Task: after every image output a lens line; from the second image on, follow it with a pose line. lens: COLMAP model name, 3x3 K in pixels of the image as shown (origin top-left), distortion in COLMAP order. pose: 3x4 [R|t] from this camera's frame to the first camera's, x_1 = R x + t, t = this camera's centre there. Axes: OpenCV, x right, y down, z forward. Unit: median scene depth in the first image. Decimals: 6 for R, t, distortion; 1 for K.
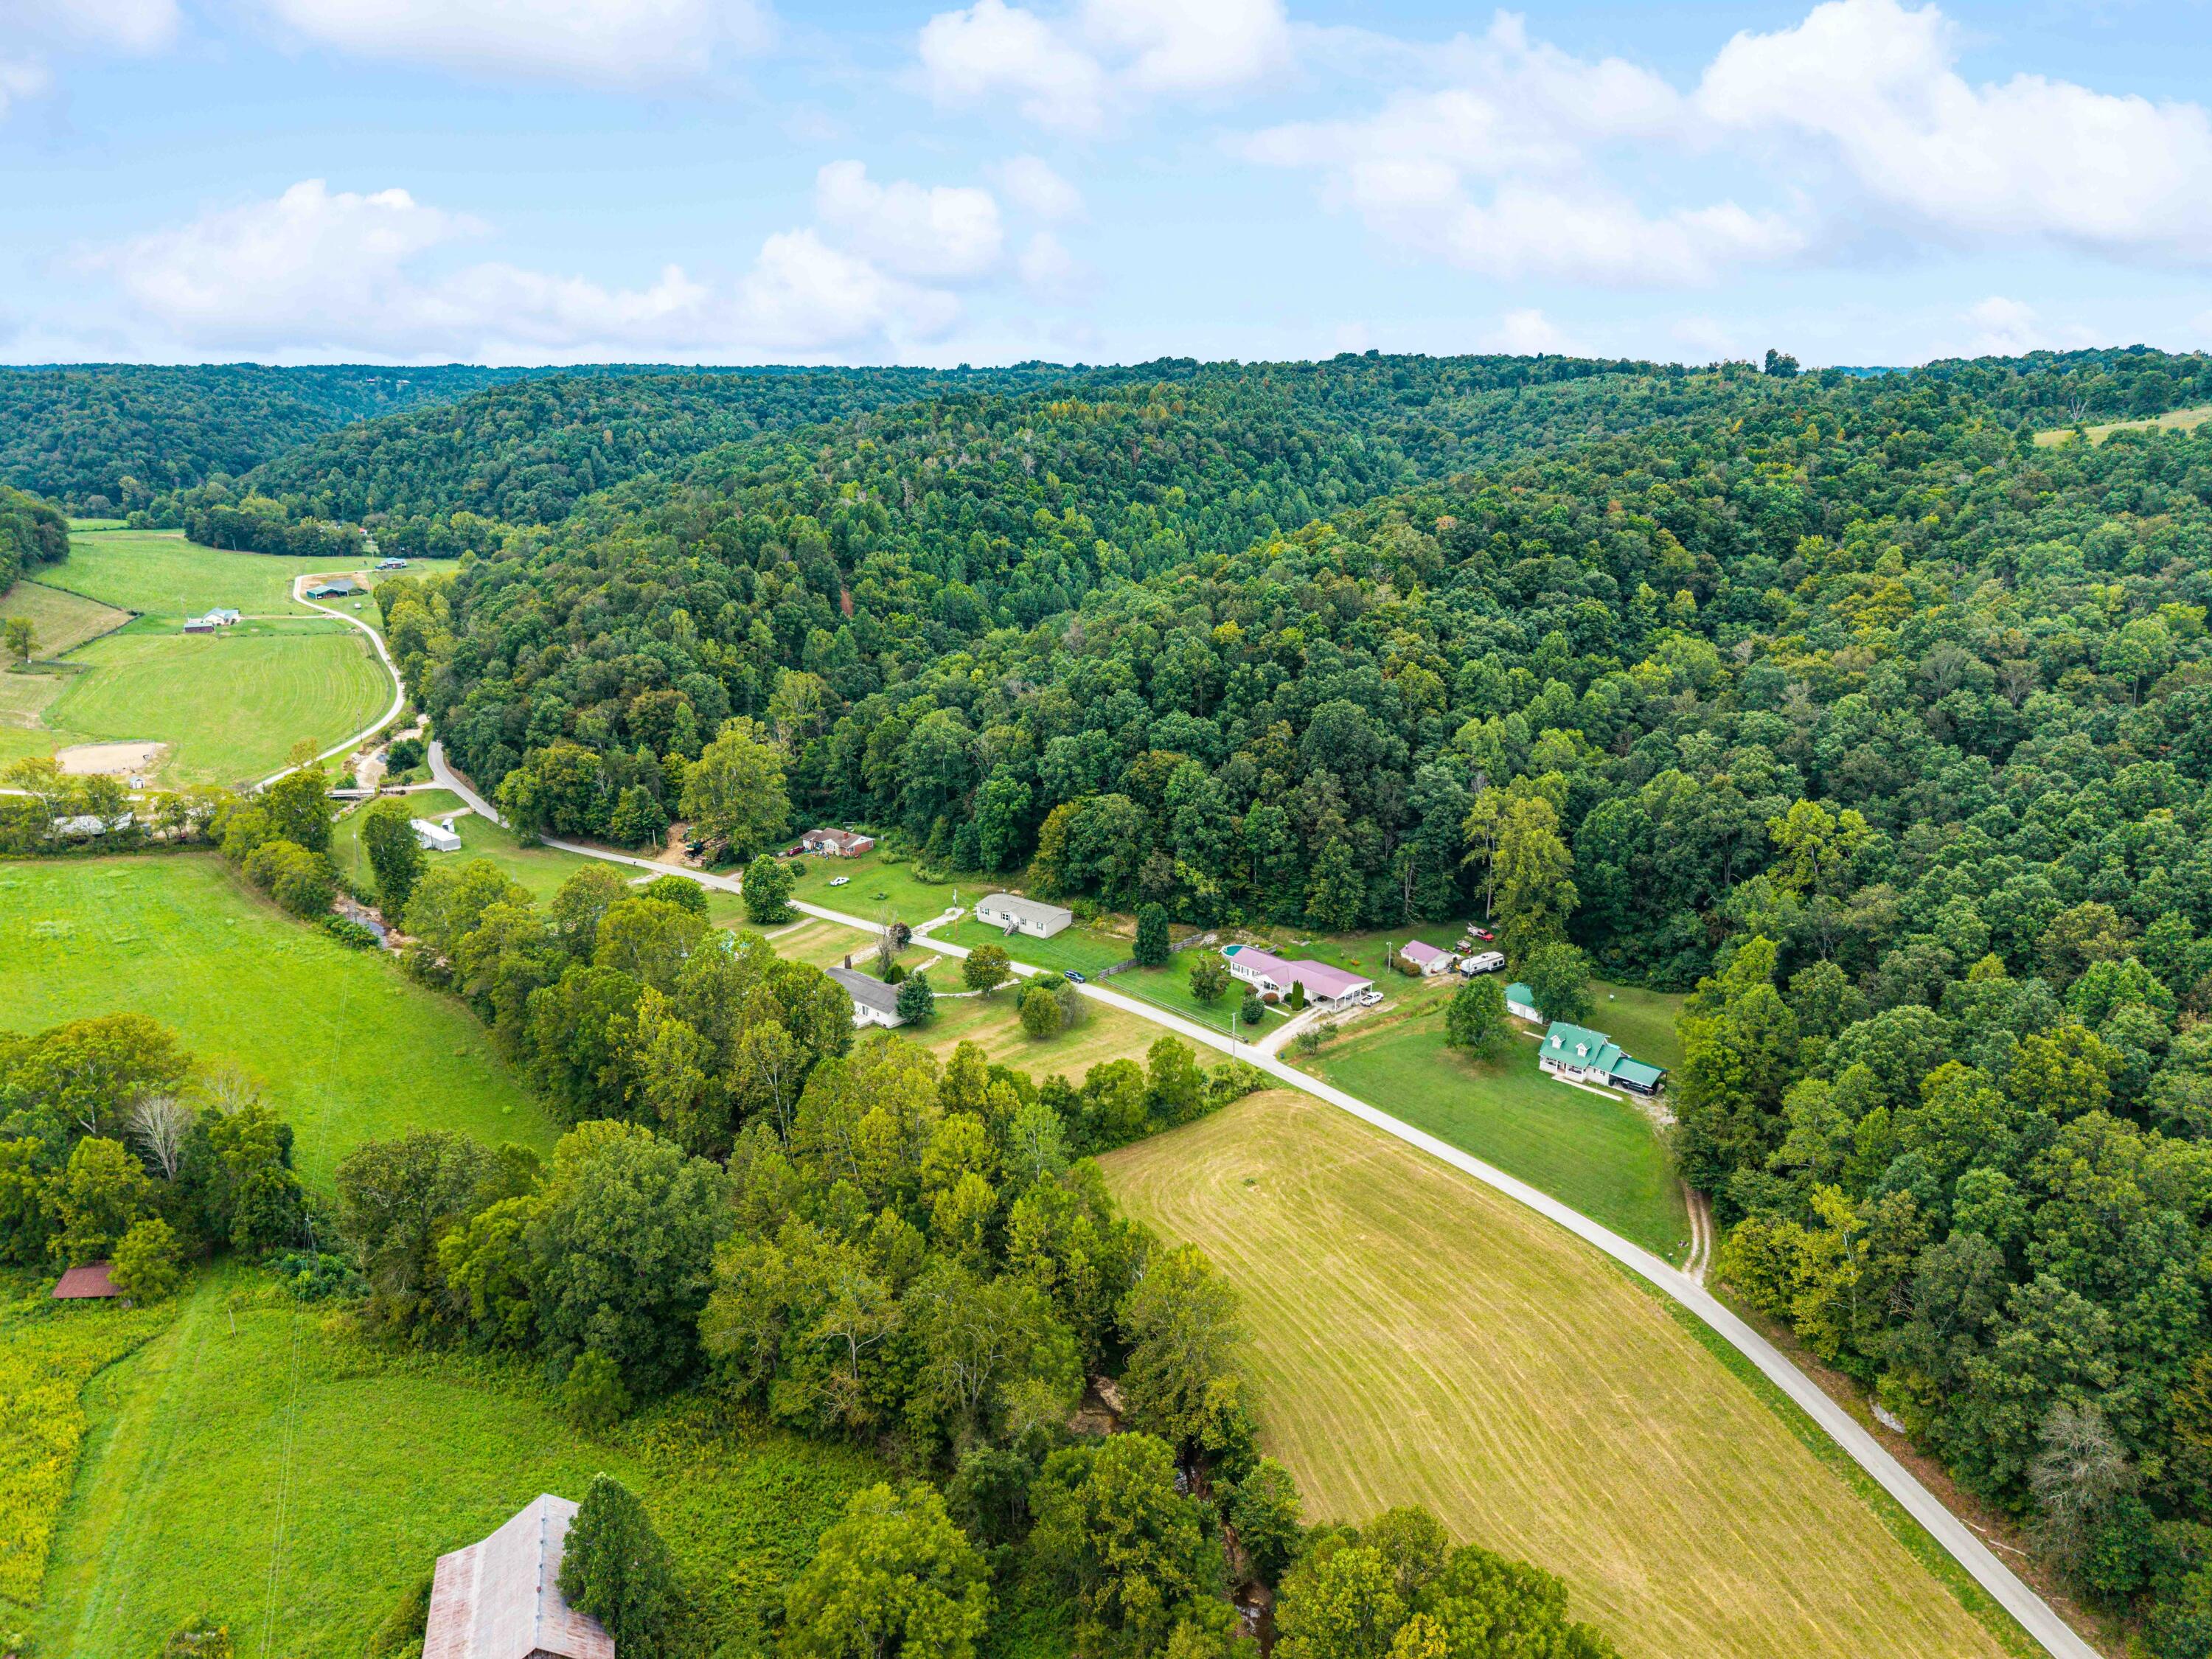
lens RADIAL K [[1514.6, 0, 1106.4], [0, 1514.6, 800.9], [0, 0, 1]] dist [0.071598, -0.084561]
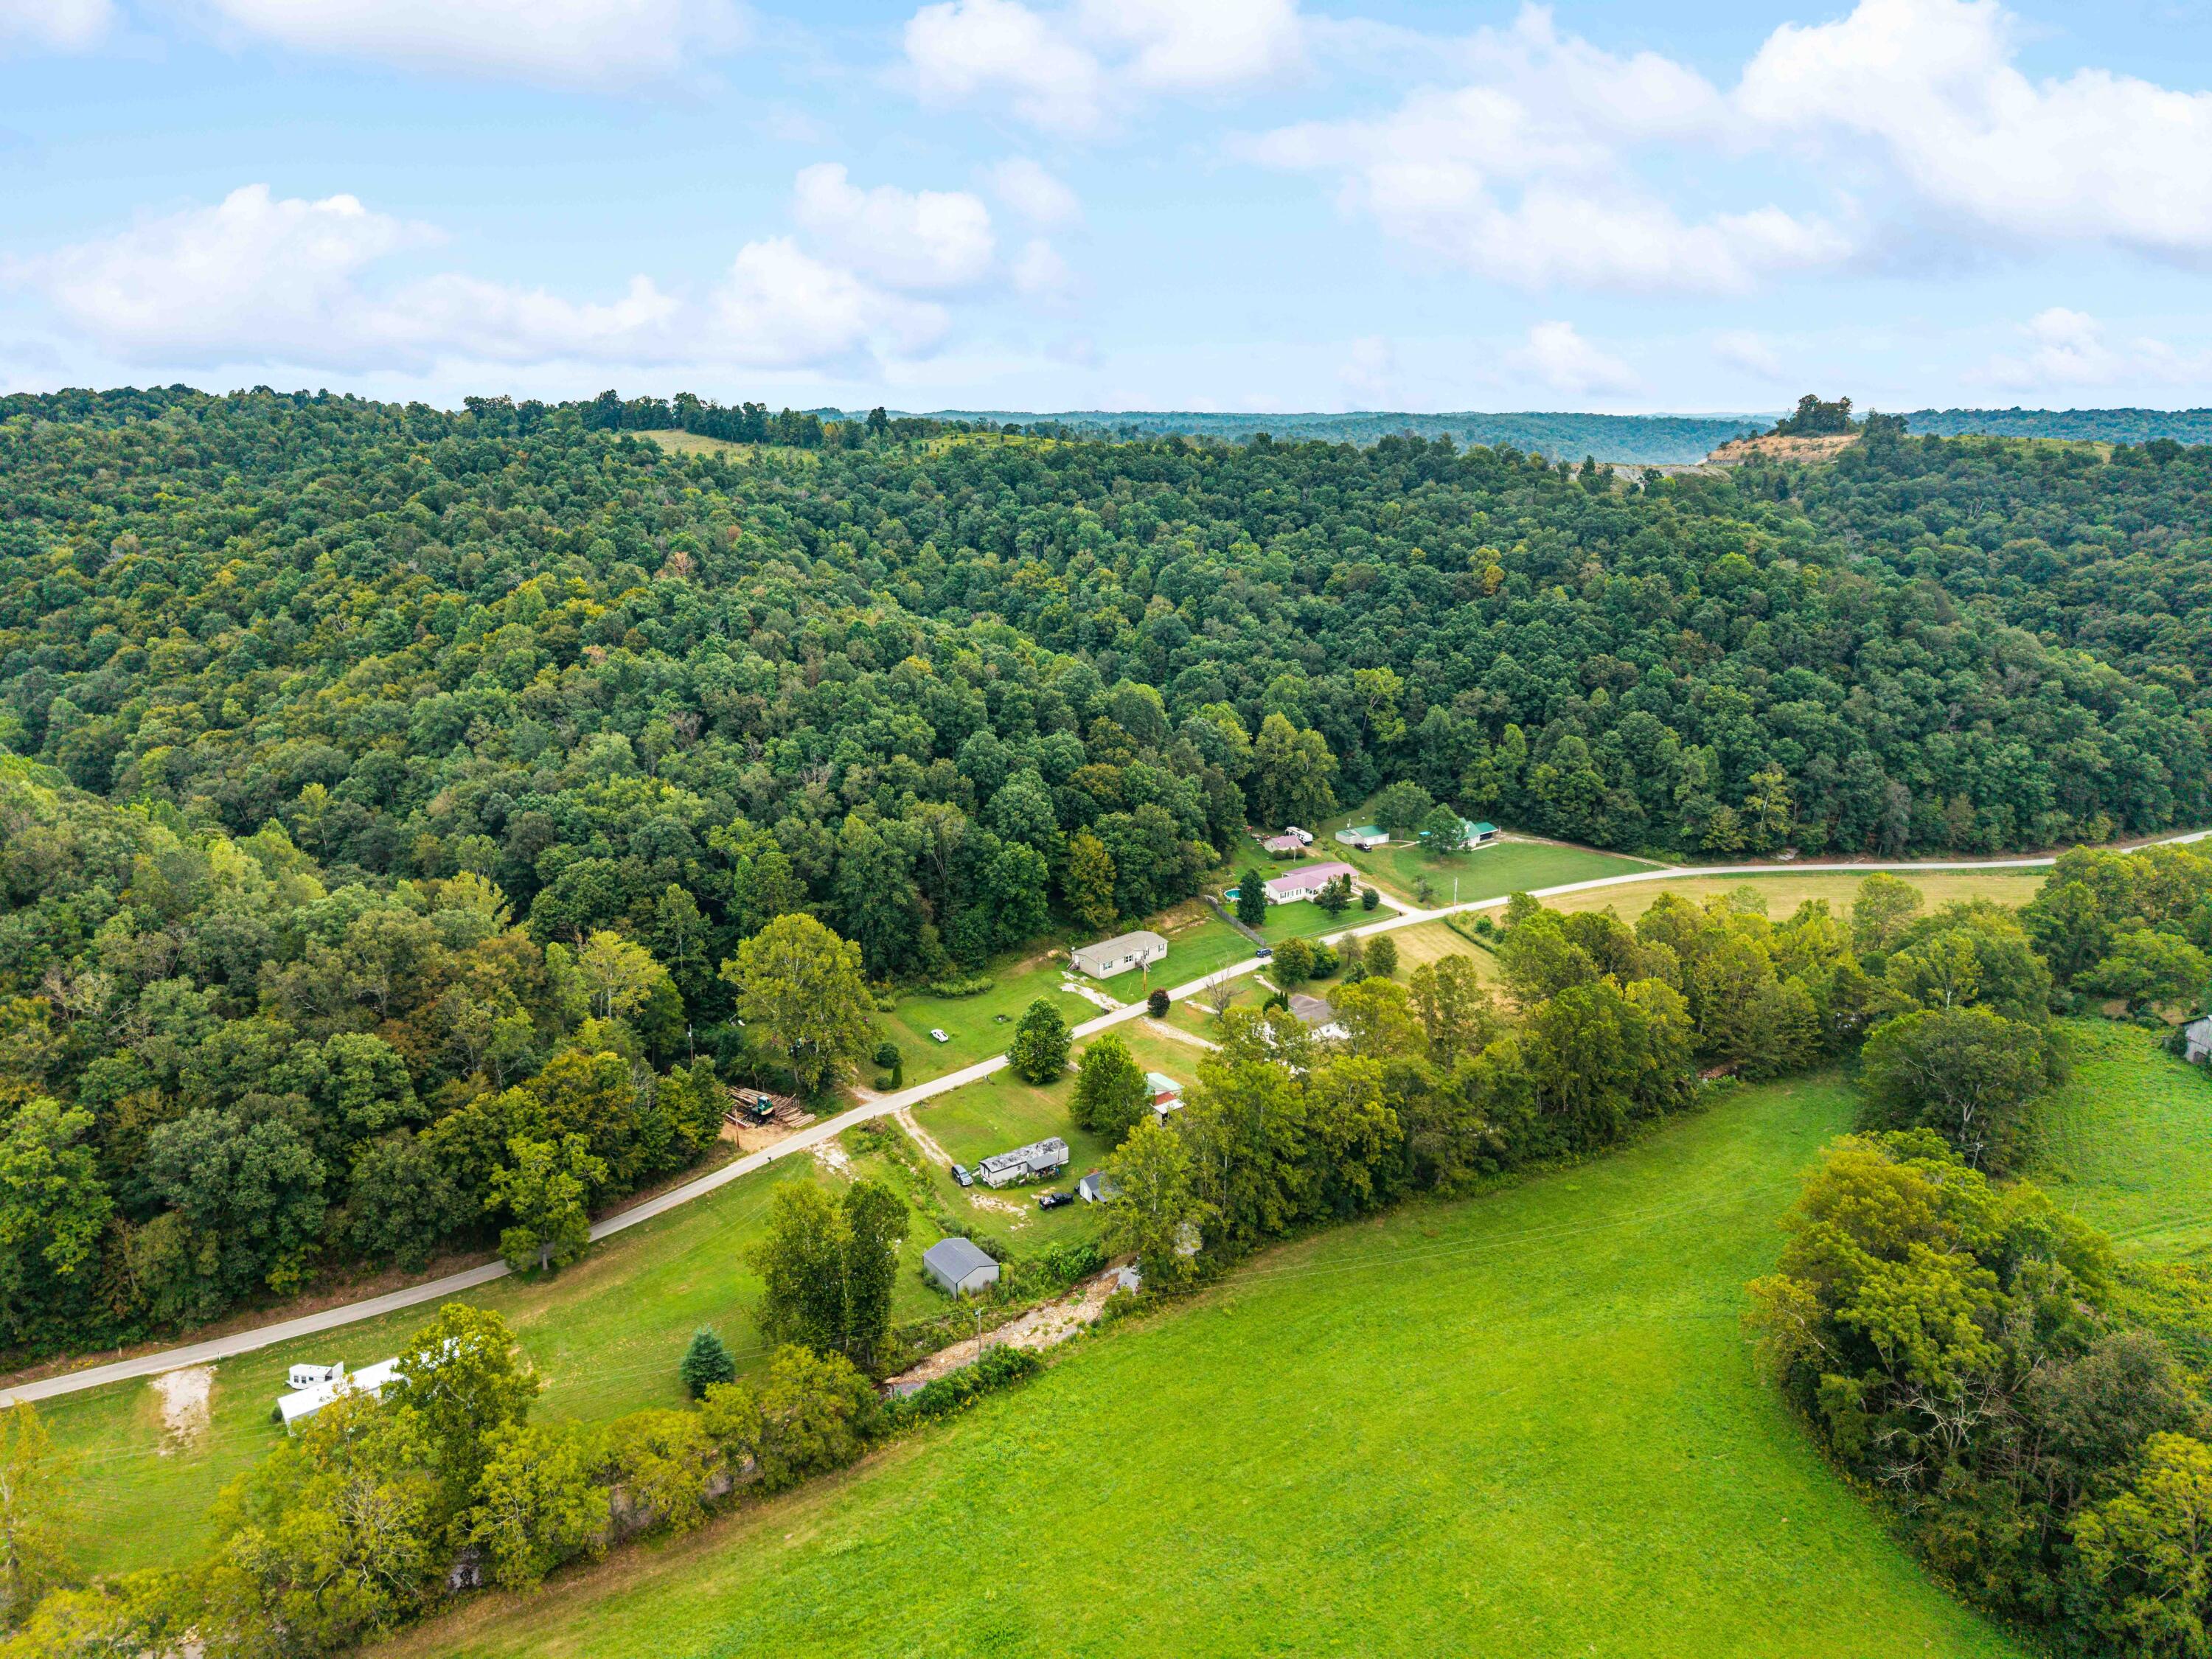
lens RADIAL K [[1514.6, 0, 1106.4], [0, 1514.6, 800.9], [0, 0, 1]] dist [0.071598, -0.084561]
pose [[0.167566, -0.248059, 0.954143, -0.959599], [0.269806, 0.942416, 0.197627, -0.212600], [-0.948223, 0.224318, 0.224845, 0.758351]]
